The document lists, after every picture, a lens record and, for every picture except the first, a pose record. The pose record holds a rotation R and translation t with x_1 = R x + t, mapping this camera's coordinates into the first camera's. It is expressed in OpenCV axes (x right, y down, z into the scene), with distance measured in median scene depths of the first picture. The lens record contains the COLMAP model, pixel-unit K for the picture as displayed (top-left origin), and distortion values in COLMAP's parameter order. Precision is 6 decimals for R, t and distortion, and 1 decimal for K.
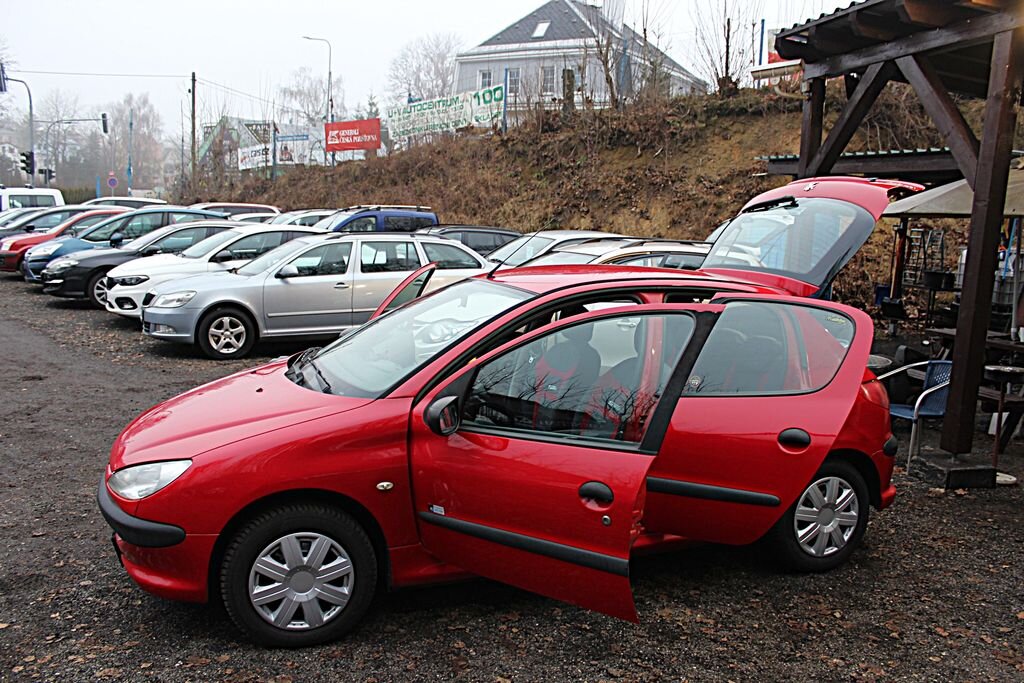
lens RADIAL K [[854.9, 0, 519.1], [0, 854.9, 340.1], [0, 0, 1]] dist [-0.173440, 0.168900]
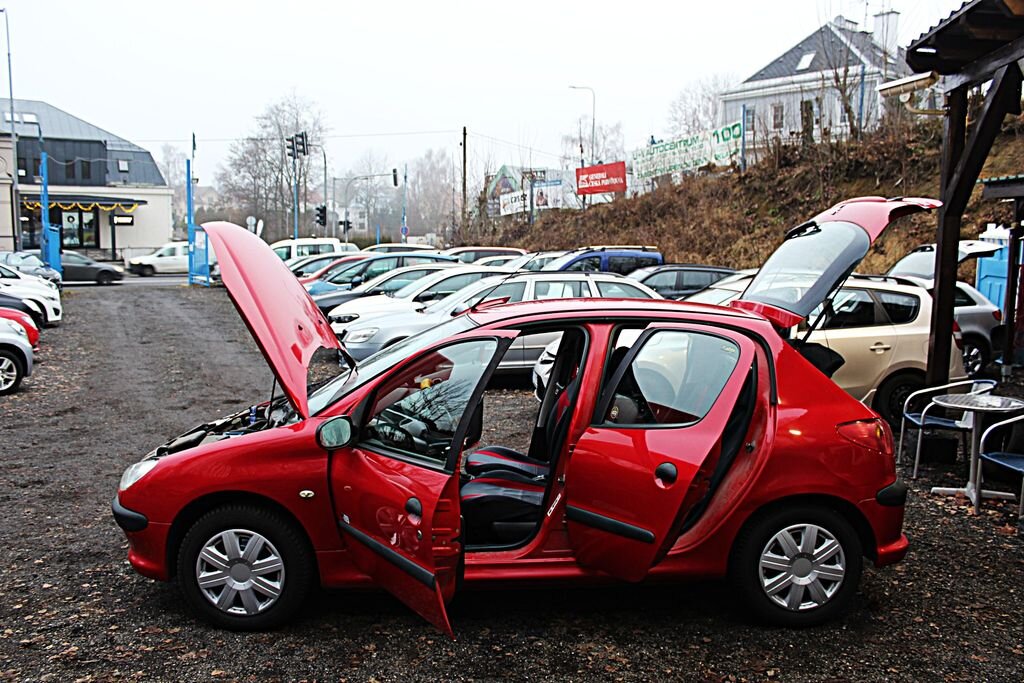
lens RADIAL K [[854.9, 0, 519.1], [0, 854.9, 340.1], [0, 0, 1]] dist [-0.173440, 0.168900]
pose [[0.942428, 0.003252, -0.334393, 0.068296], [-0.019409, 0.998799, -0.044989, 0.001795], [0.333845, 0.048889, 0.941359, 0.004359]]
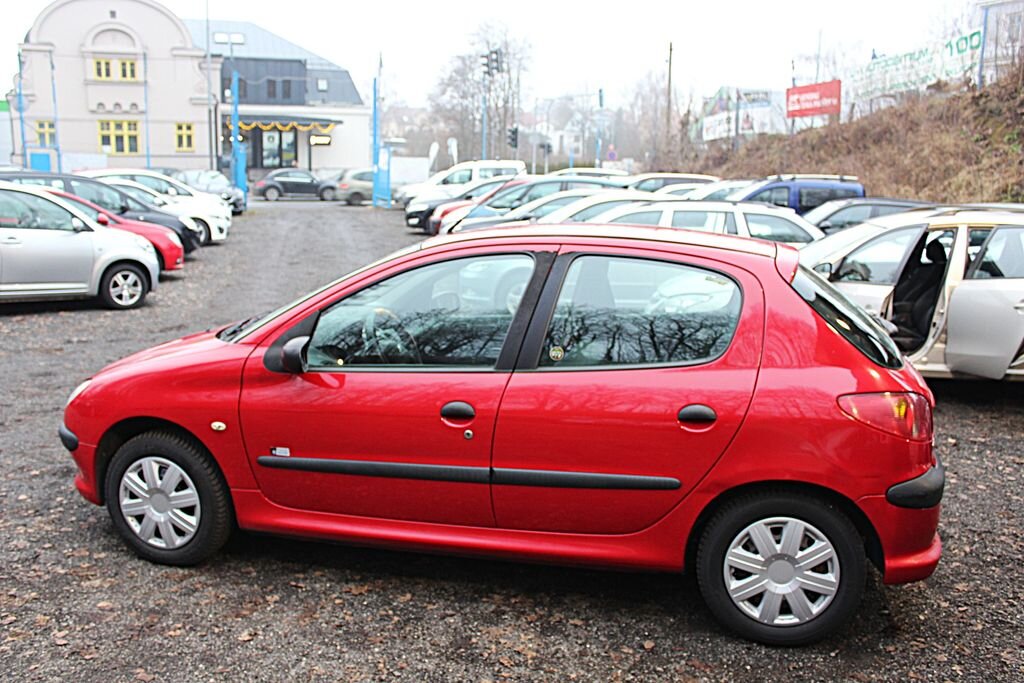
lens RADIAL K [[906.6, 0, 512.4], [0, 906.6, 338.2], [0, 0, 1]] dist [-0.149761, 0.138494]
pose [[0.827420, 0.079491, -0.555929, 0.105437], [-0.070839, 0.996798, 0.037097, -0.000343], [0.557098, 0.008686, 0.830401, 0.041036]]
